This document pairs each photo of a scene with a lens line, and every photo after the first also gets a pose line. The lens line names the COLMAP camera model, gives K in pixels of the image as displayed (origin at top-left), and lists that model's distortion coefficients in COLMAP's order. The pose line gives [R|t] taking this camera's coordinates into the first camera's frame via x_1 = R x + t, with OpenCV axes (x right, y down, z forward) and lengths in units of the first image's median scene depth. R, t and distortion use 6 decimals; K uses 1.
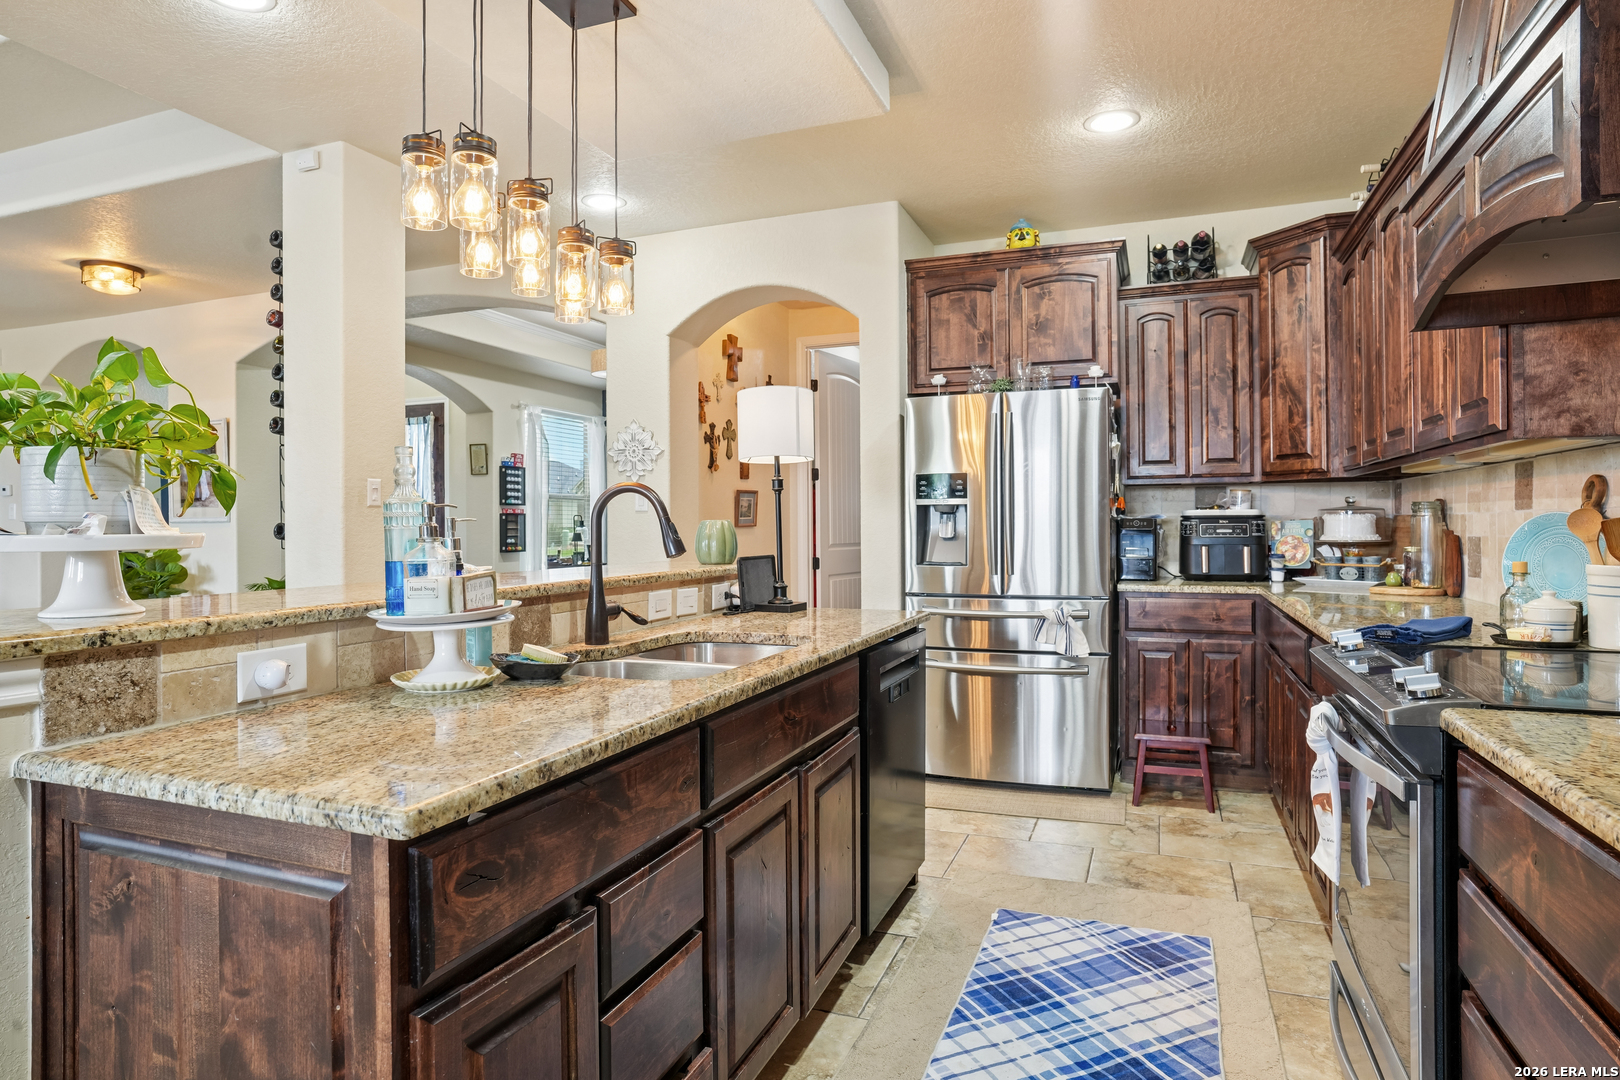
lens RADIAL K [[909.6, 0, 806.9], [0, 909.6, 536.9], [0, 0, 1]] dist [-0.000607, -0.000062]
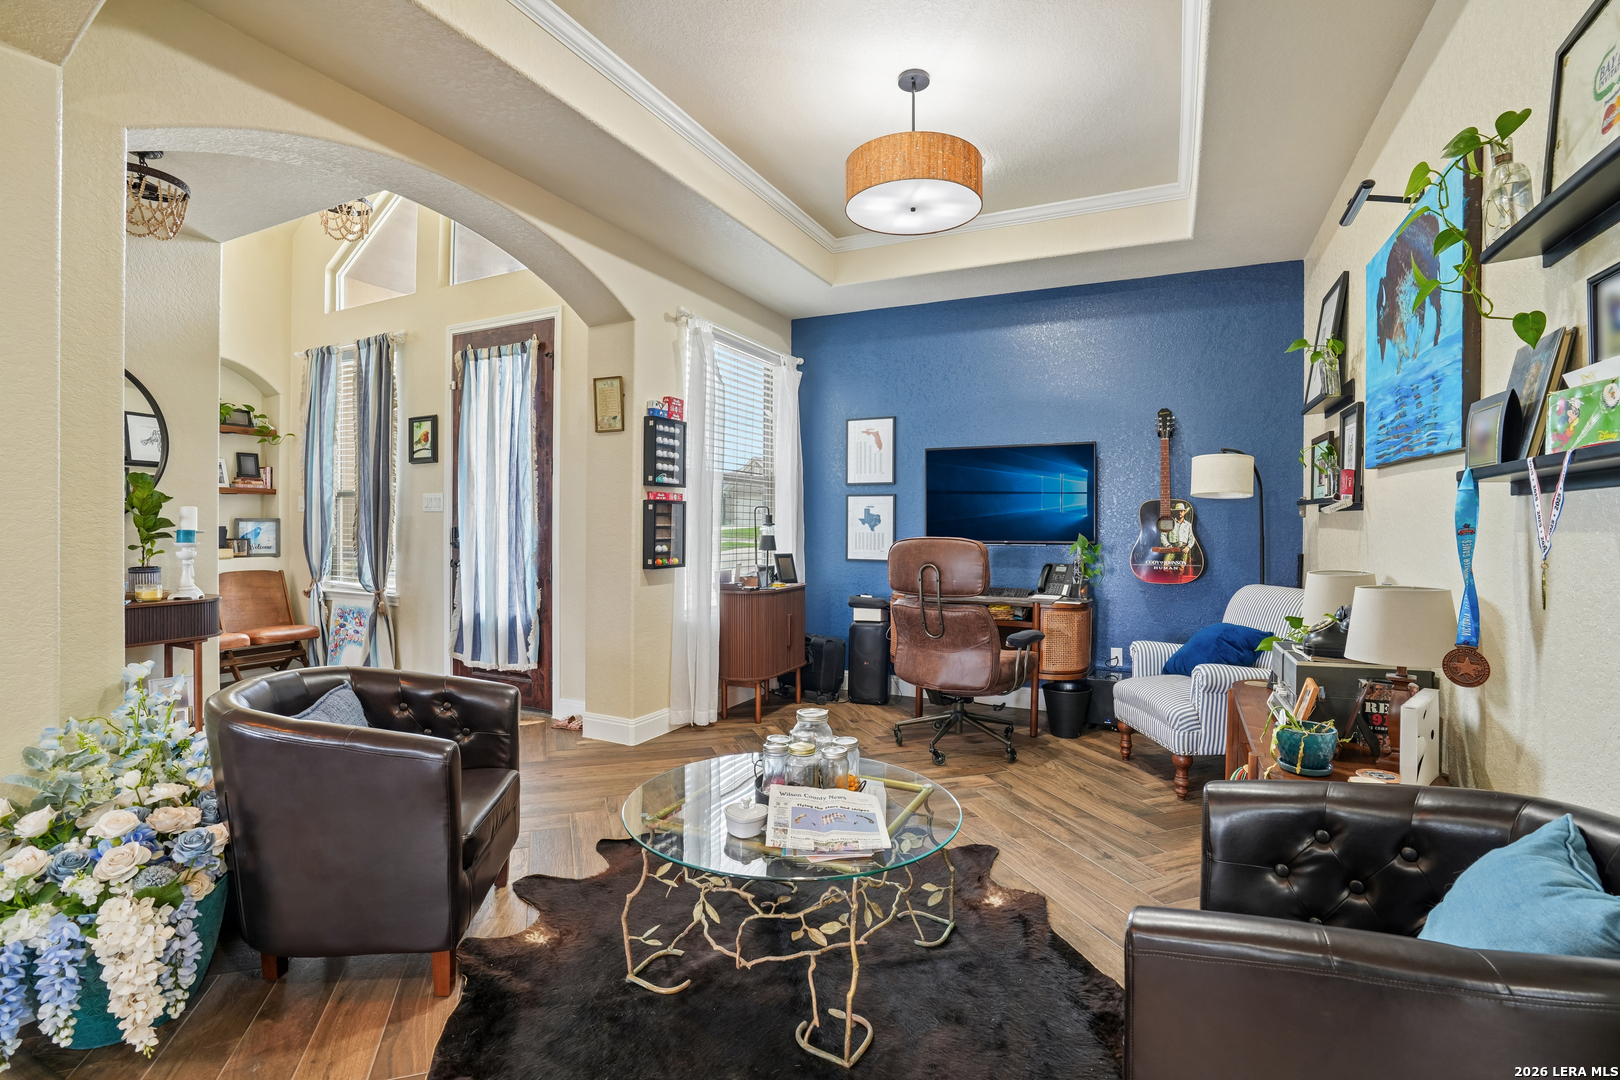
lens RADIAL K [[747.5, 0, 811.7], [0, 747.5, 533.4], [0, 0, 1]] dist [-0.019461, -0.000386]
pose [[0.997318, 0.013414, -0.071945, -0.195882], [-0.013847, 0.999889, -0.005535, -0.003672], [0.071863, 0.006516, 0.997393, 0.534165]]
